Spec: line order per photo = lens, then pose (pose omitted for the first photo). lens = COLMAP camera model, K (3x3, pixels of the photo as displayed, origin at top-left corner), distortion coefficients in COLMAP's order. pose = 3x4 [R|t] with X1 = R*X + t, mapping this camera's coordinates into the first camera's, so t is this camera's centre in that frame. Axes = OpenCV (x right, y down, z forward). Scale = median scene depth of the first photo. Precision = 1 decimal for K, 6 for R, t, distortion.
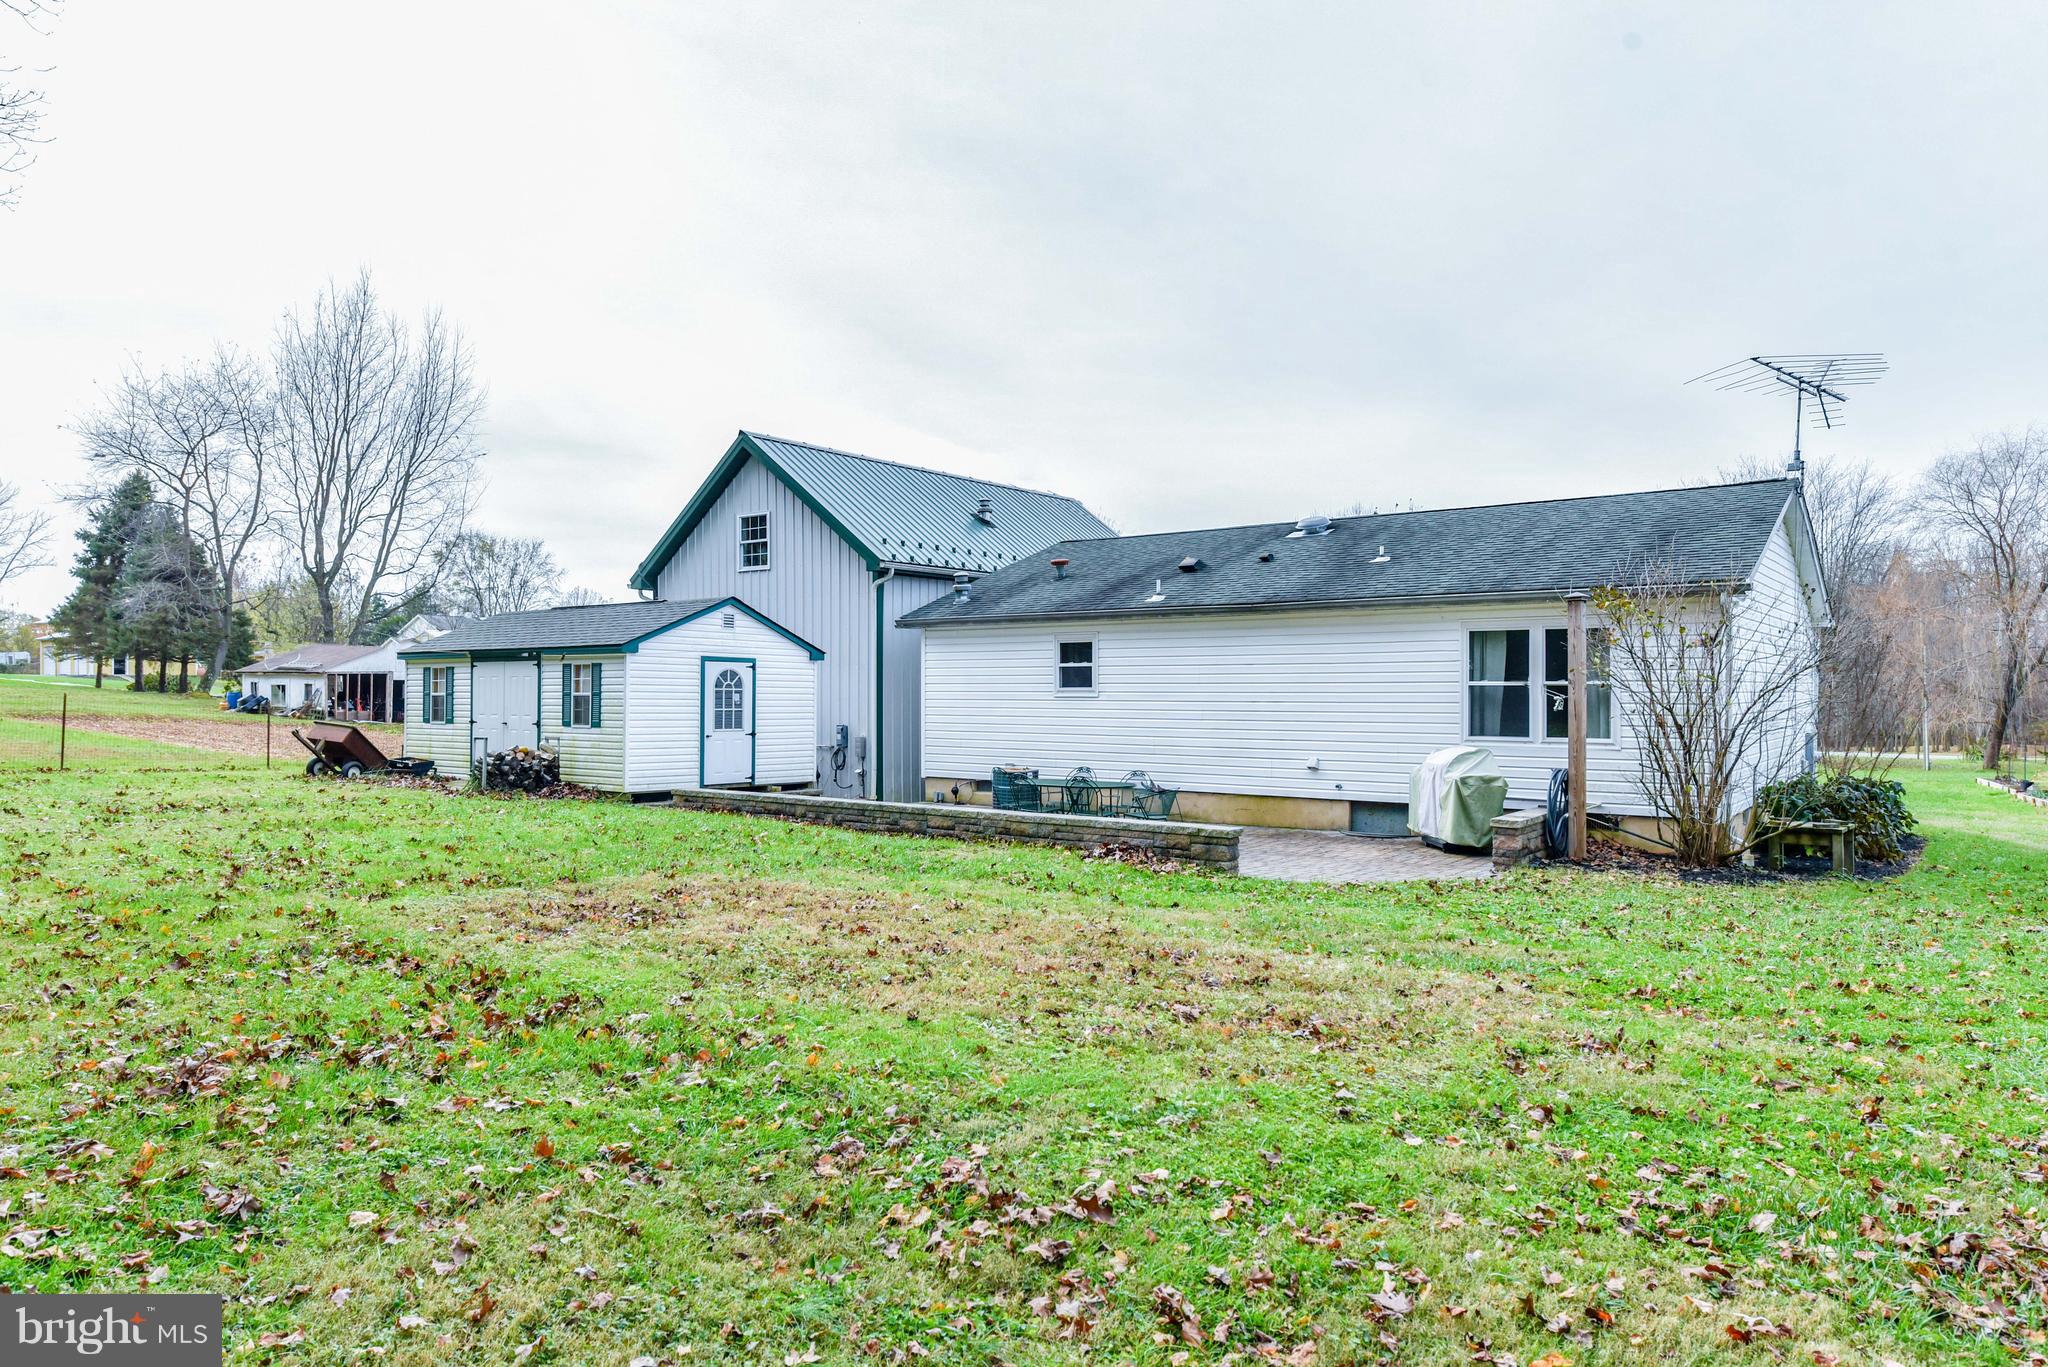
lens RADIAL K [[1304.1, 0, 1028.3], [0, 1304.1, 687.7], [0, 0, 1]] dist [0.000444, 0.000060]
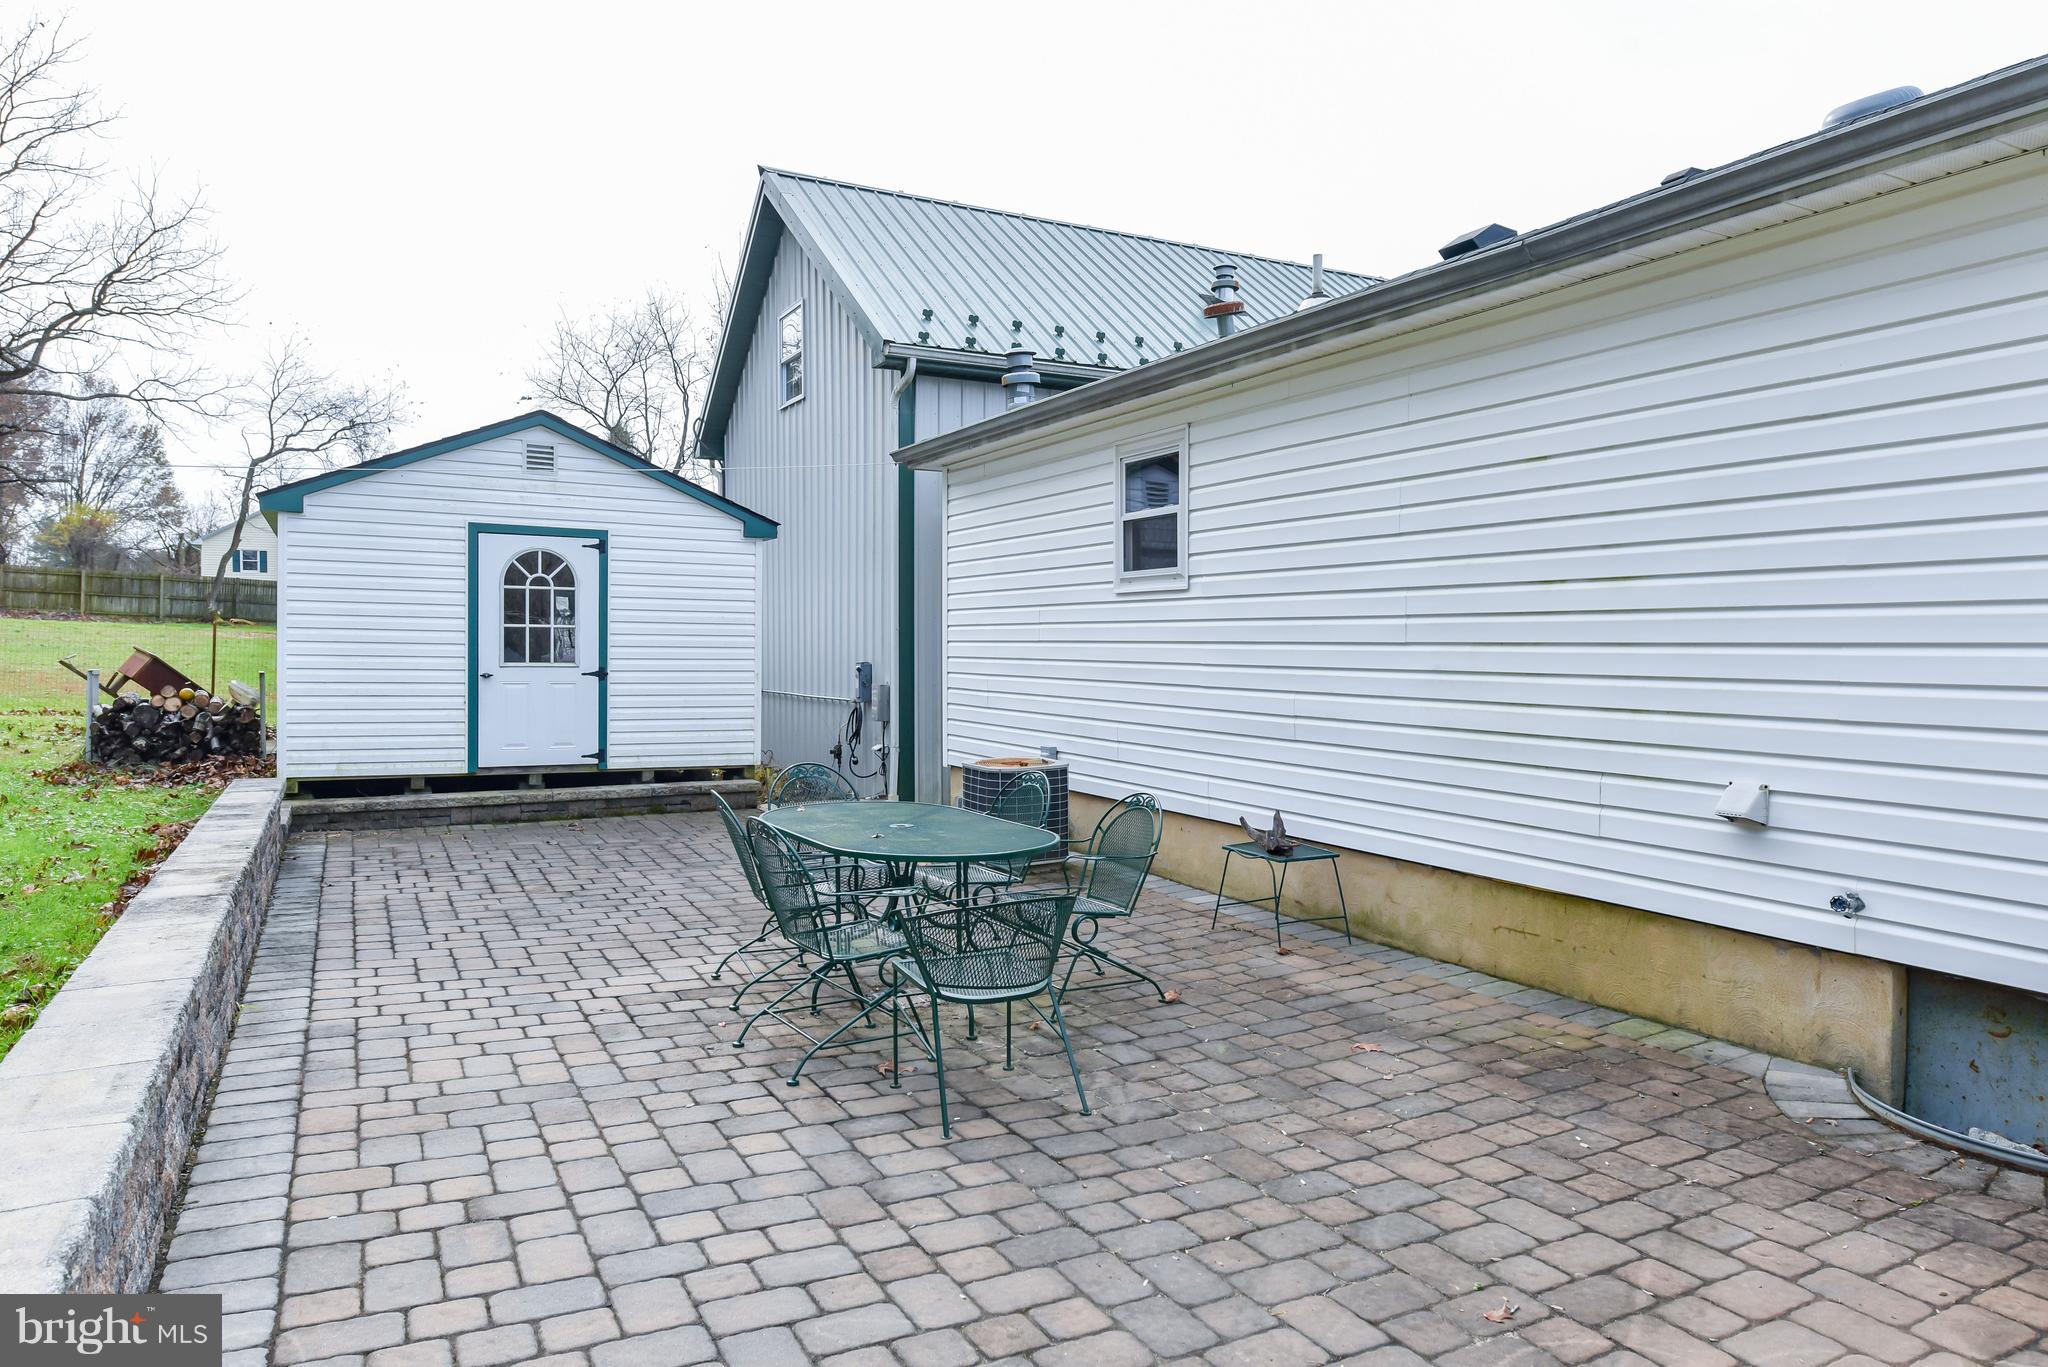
lens RADIAL K [[1306.6, 0, 1014.1], [0, 1306.6, 676.3], [0, 0, 1]] dist [0.000452, -0.000726]
pose [[0.903391, 0.014521, -0.428572, 0.171664], [-0.002810, 0.999606, 0.027945, 0.021836], [0.428809, -0.024041, 0.903075, 0.605726]]
